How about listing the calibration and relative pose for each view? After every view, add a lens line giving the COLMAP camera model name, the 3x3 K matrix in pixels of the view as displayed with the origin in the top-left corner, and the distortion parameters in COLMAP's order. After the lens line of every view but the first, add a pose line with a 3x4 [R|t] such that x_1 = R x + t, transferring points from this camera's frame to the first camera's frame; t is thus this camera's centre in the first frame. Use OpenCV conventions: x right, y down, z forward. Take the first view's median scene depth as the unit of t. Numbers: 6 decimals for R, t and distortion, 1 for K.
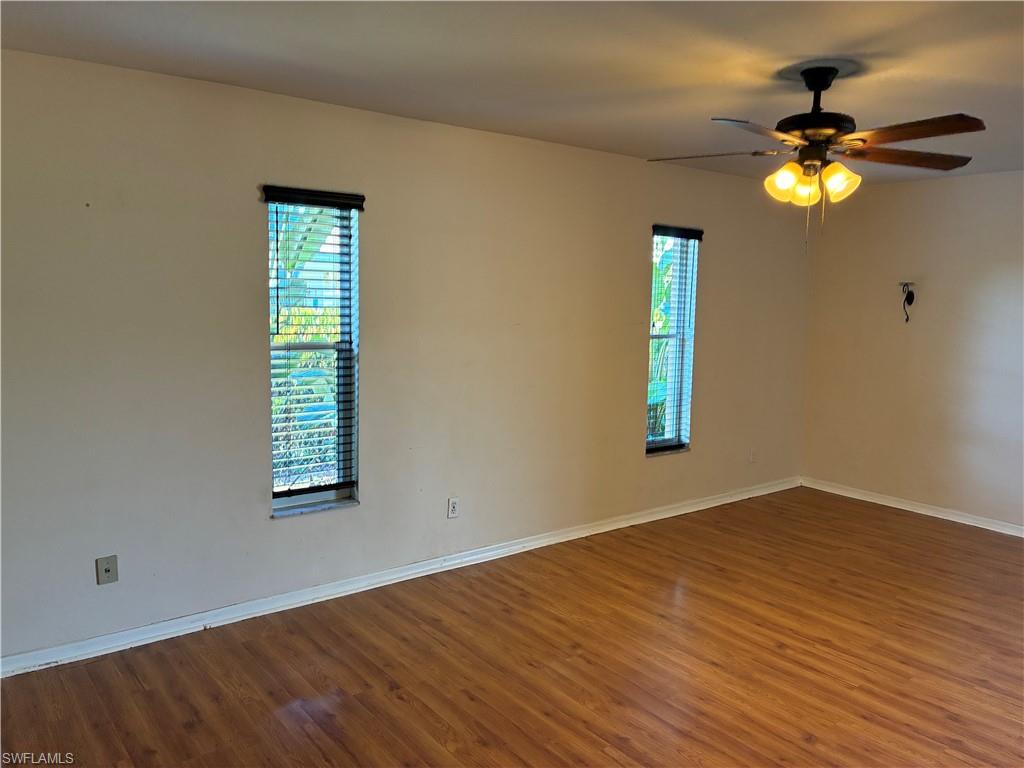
lens RADIAL K [[776.0, 0, 514.7], [0, 776.0, 387.2], [0, 0, 1]] dist [0.050359, -0.064644]
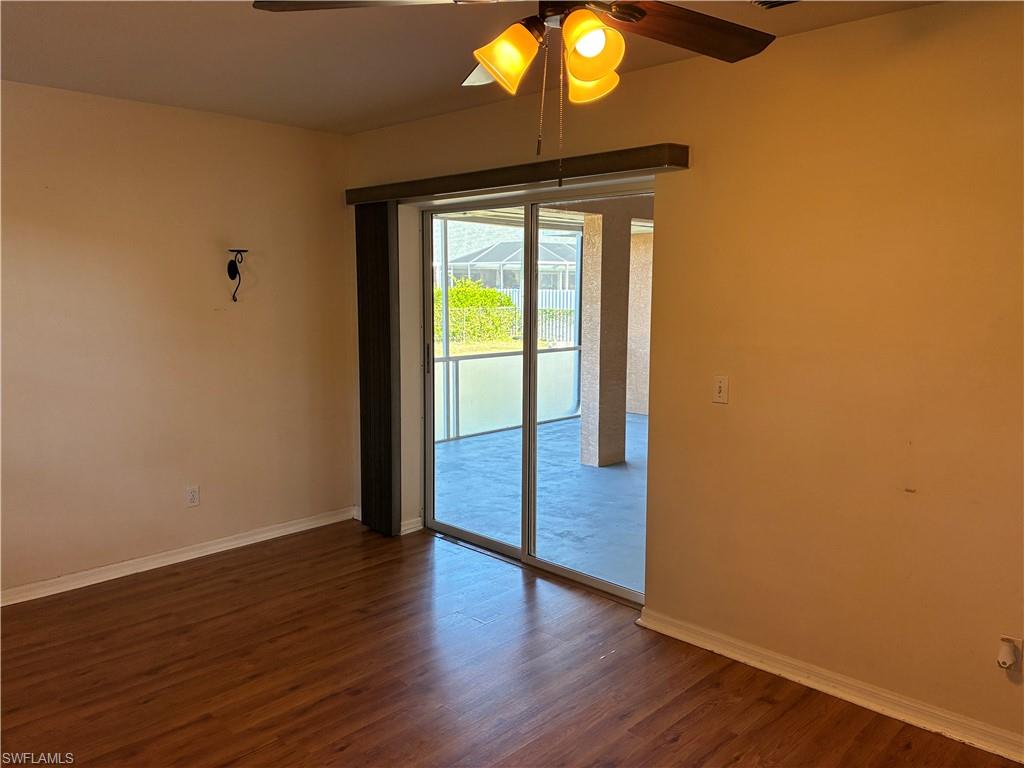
lens RADIAL K [[776.0, 0, 512.3], [0, 776.0, 384.5], [0, 0, 1]] dist [0.050359, -0.064644]
pose [[-0.142935, -0.138084, 0.980052, -0.126680], [0.118747, 0.980674, 0.155491, -0.079233], [-0.982583, 0.138604, -0.123775, 0.840014]]
